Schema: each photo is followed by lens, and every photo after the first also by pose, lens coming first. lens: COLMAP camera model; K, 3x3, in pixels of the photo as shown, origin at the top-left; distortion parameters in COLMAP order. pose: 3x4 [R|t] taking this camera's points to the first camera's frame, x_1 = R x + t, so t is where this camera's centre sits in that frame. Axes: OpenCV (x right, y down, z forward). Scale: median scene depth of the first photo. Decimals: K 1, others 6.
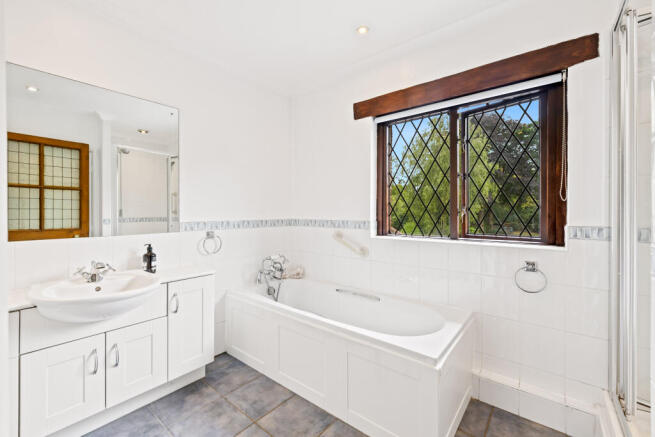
lens RADIAL K [[278.8, 0, 326.5], [0, 278.8, 214.4], [0, 0, 1]] dist [0.001325, 0.000063]
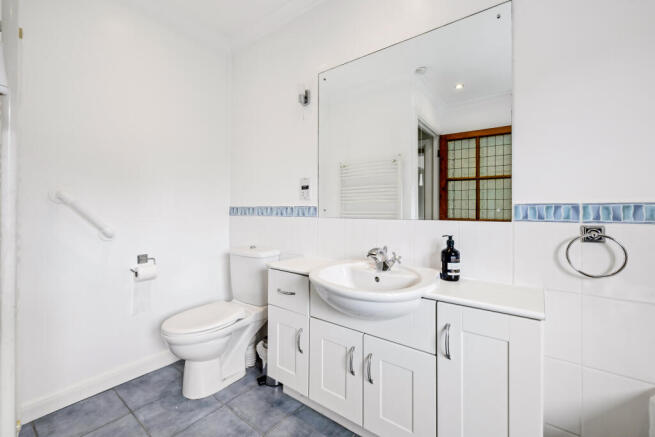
lens RADIAL K [[278.8, 0, 327.7], [0, 278.8, 214.4], [0, 0, 1]] dist [0.001325, 0.000063]
pose [[0.019708, 0.010815, -0.999747, 0.015993], [-0.011661, 0.999876, 0.010587, 0.044960], [0.999738, 0.011450, 0.019832, 0.591248]]
